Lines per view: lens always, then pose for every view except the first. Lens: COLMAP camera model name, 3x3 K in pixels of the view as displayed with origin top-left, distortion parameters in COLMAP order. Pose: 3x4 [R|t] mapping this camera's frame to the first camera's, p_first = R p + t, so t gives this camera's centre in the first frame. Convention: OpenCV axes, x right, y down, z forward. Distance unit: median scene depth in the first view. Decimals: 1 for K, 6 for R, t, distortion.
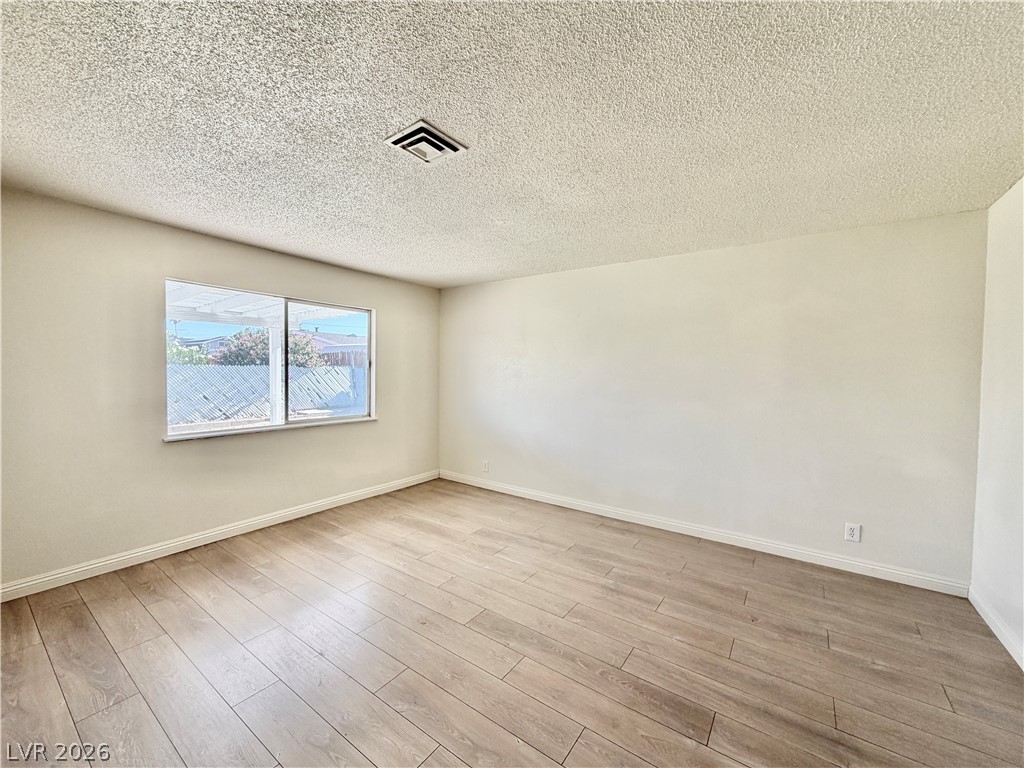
lens RADIAL K [[409.9, 0, 510.4], [0, 409.9, 381.8], [0, 0, 1]] dist [0.001007, -0.000138]
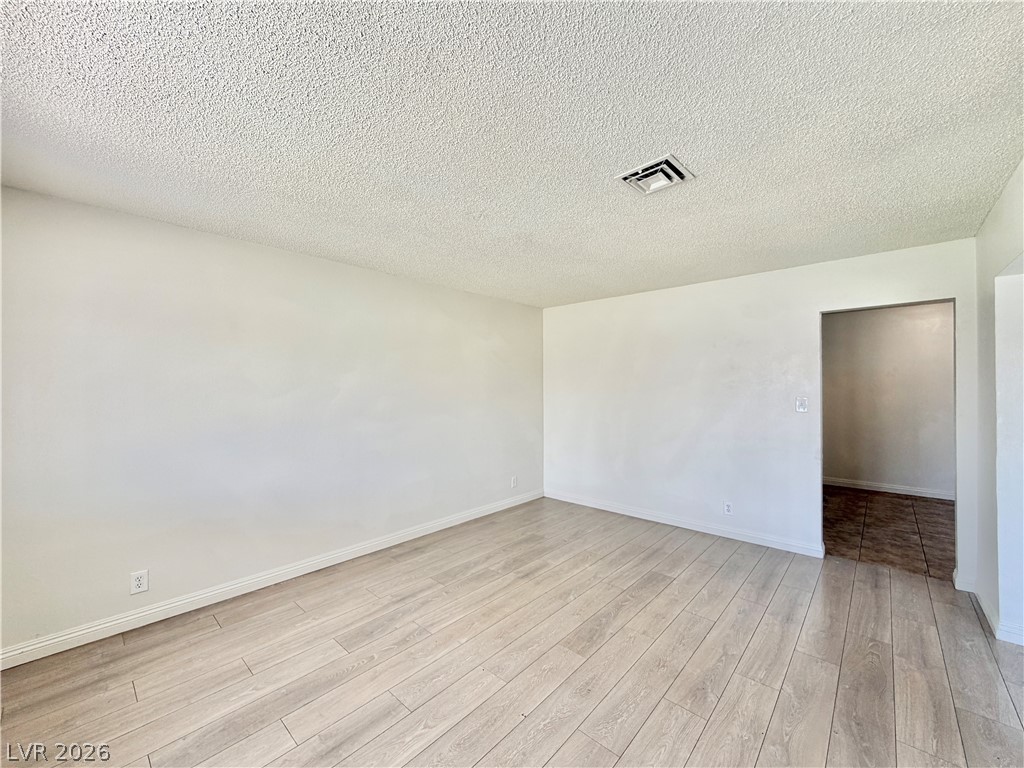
lens RADIAL K [[409.9, 0, 509.9], [0, 409.9, 382.2], [0, 0, 1]] dist [0.001007, -0.000138]
pose [[0.121077, -0.003516, 0.992637, -0.830588], [0.027814, 0.999613, 0.000148, -0.039978], [-0.992253, 0.027591, 0.121128, 0.808658]]
